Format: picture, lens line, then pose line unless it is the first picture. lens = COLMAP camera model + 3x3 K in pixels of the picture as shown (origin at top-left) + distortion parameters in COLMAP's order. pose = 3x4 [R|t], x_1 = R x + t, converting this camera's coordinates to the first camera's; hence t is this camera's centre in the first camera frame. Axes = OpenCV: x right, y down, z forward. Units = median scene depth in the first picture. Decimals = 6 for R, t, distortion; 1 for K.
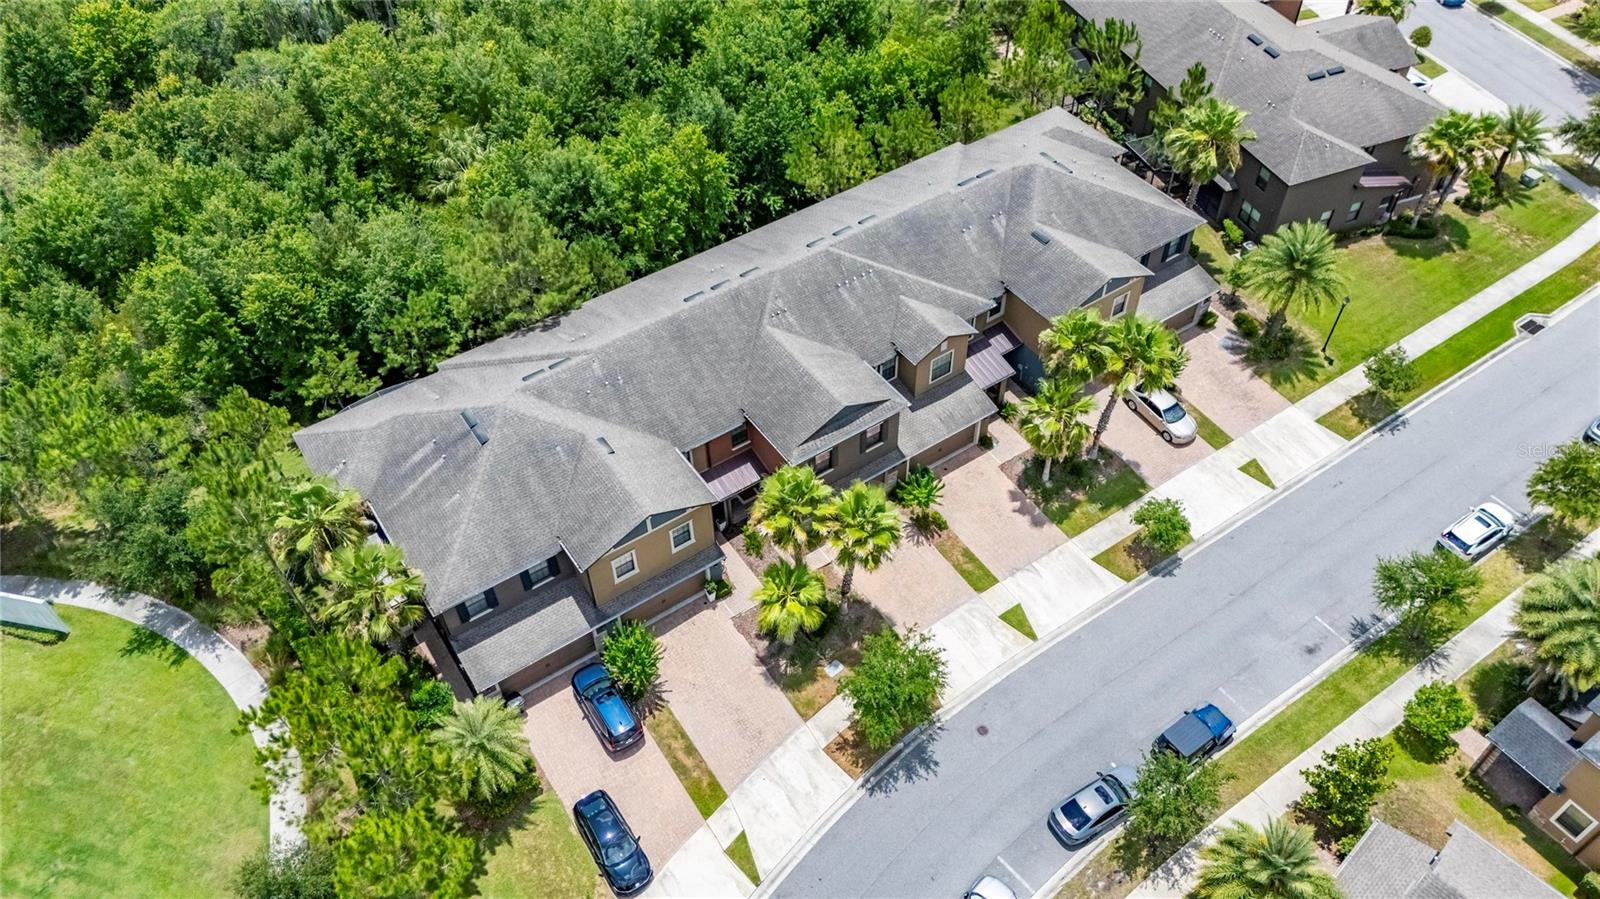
lens RADIAL K [[1173.4, 0, 801.3], [0, 1173.4, 450.0], [0, 0, 1]] dist [0.072638, -0.071831]
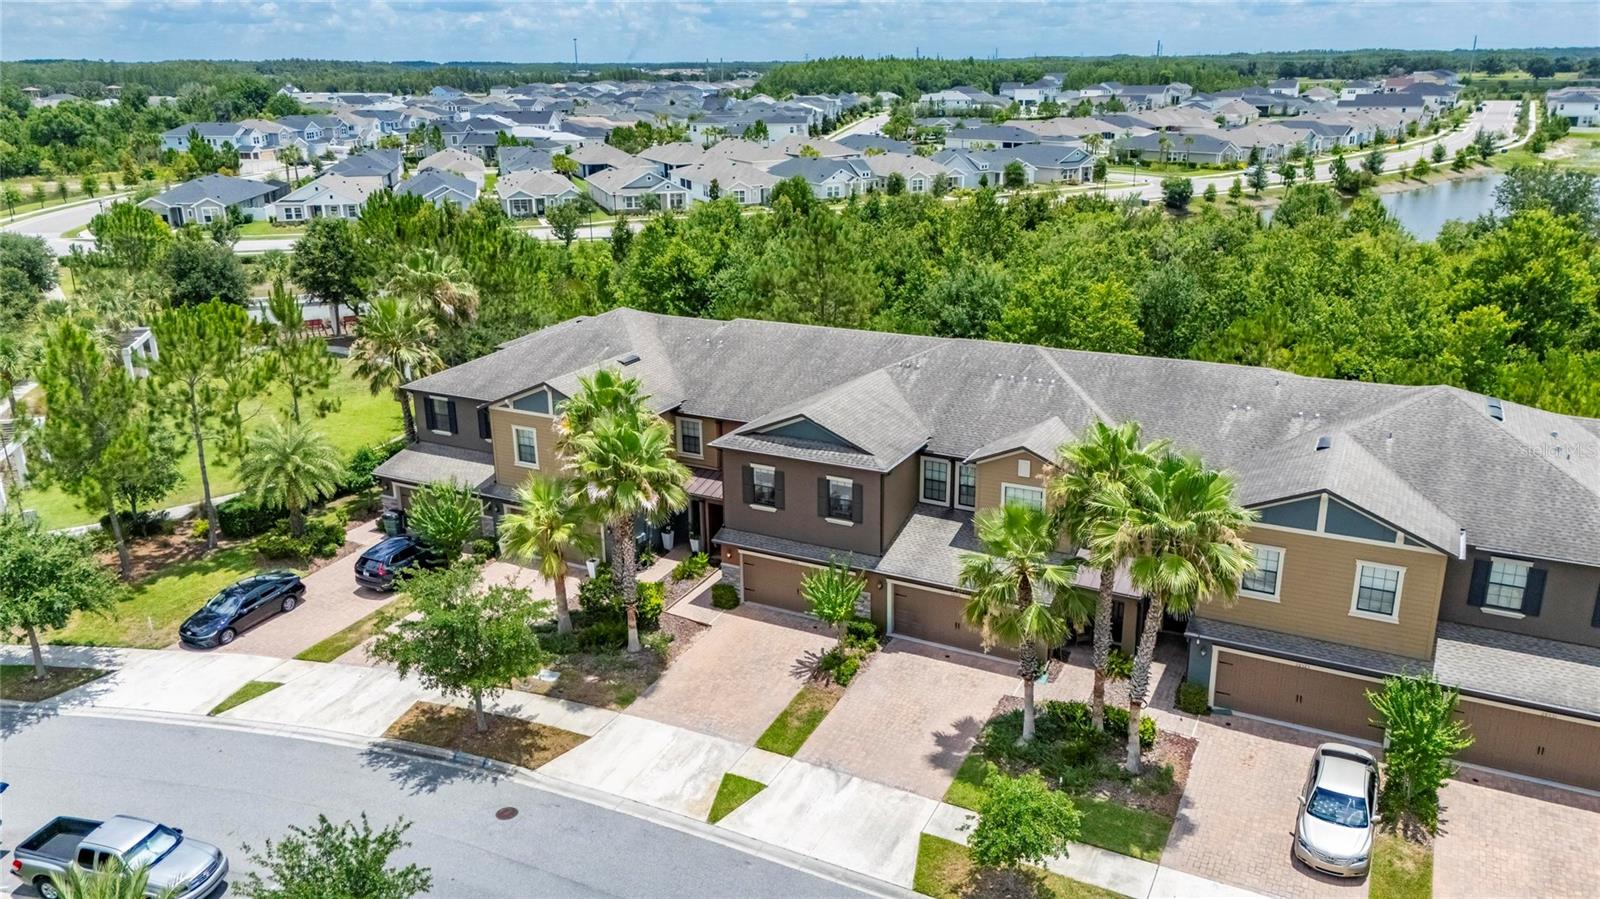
lens RADIAL K [[1173.4, 0, 800.5], [0, 1173.4, 451.5], [0, 0, 1]] dist [0.072638, -0.071831]
pose [[0.470702, 0.286842, -0.834363, 0.615003], [-0.649293, 0.752909, -0.107457, 0.055616], [0.597376, 0.592326, 0.540640, 0.577362]]
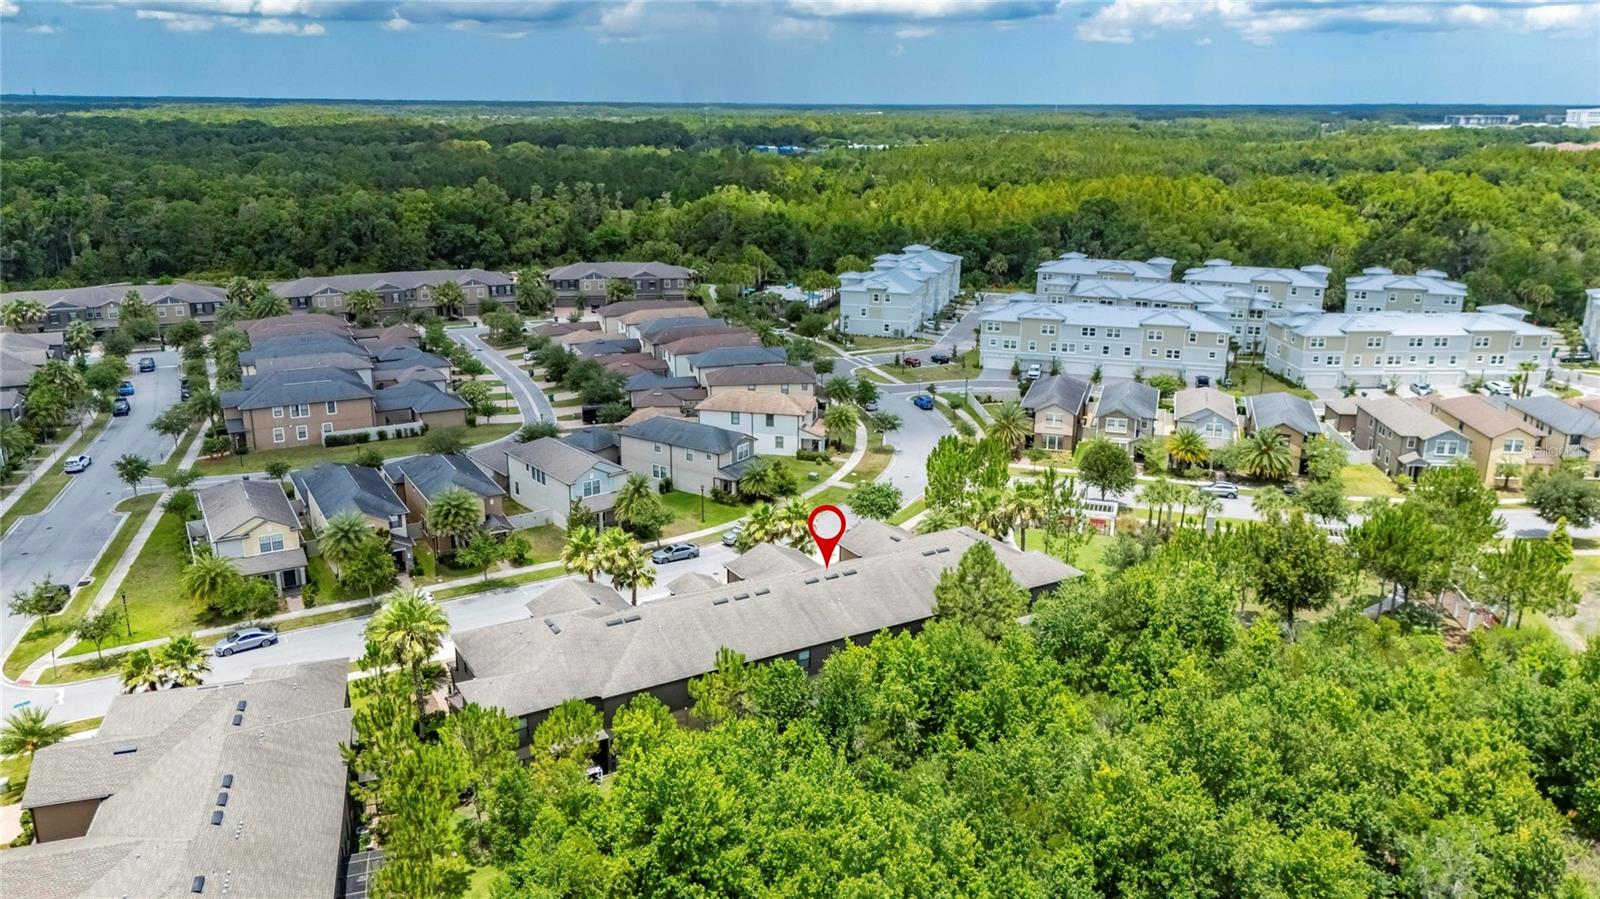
lens RADIAL K [[1173.4, 0, 803.3], [0, 1173.4, 470.6], [0, 0, 1]] dist [0.072638, -0.071831]
pose [[-0.996924, -0.011142, 0.077582, -0.150231], [0.065541, 0.424321, 0.903137, -1.569036], [-0.042982, 0.905443, -0.422285, 1.541856]]
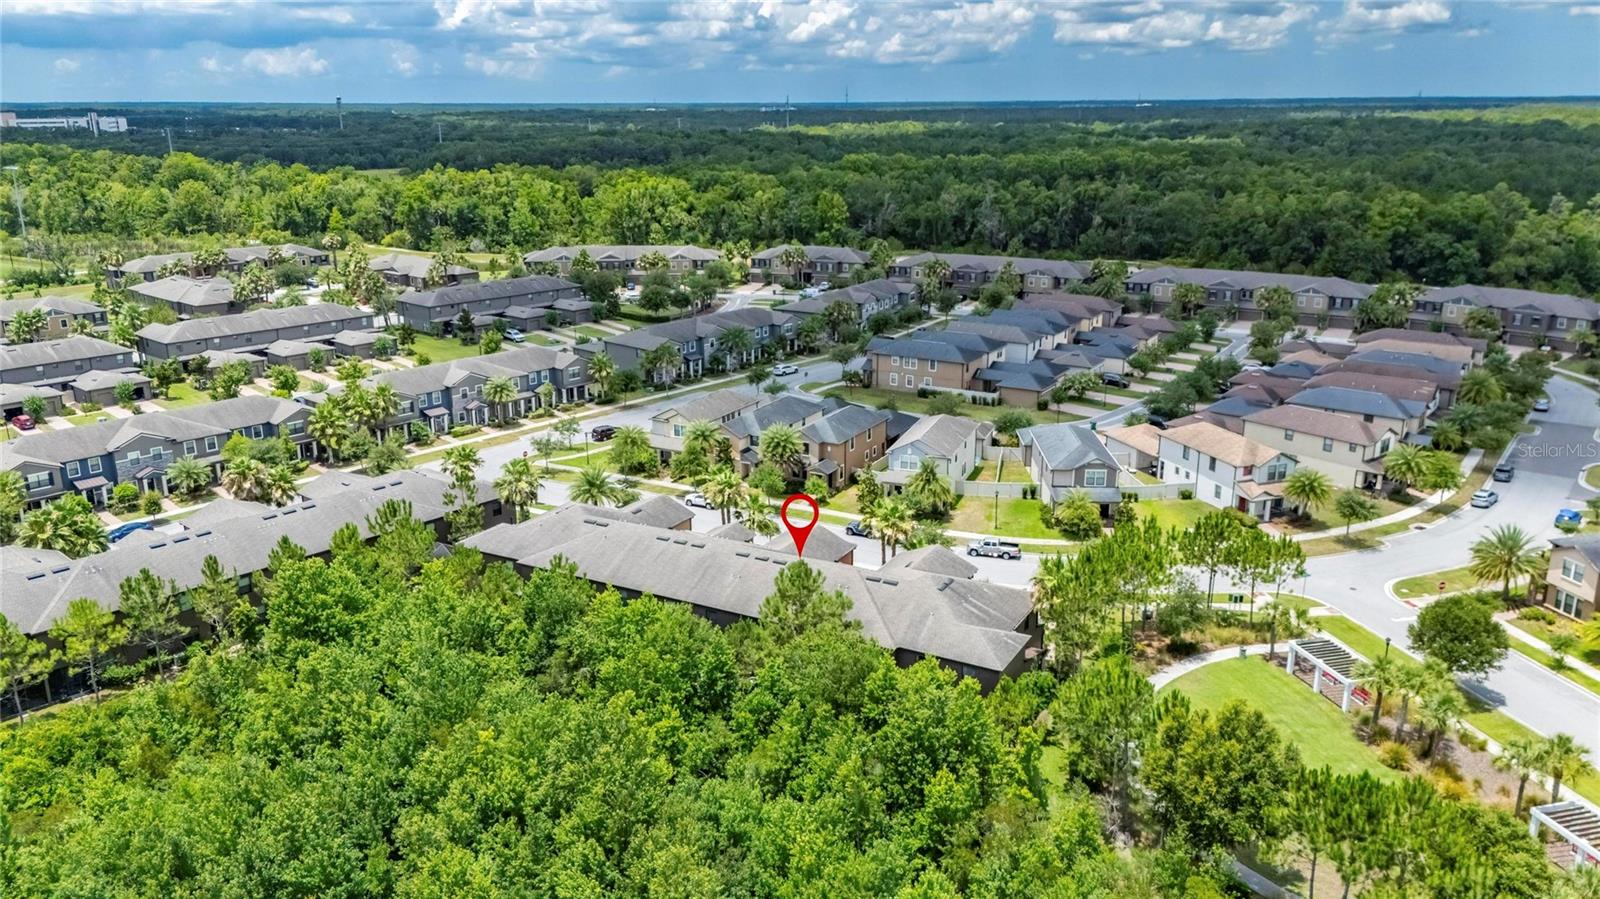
lens RADIAL K [[1173.4, 0, 797.0], [0, 1173.4, 455.2], [0, 0, 1]] dist [0.072638, -0.071831]
pose [[-0.451712, -0.239161, 0.859511, -1.398735], [0.666232, 0.550327, 0.503265, -0.977478], [-0.593373, 0.799964, -0.089252, 1.029425]]
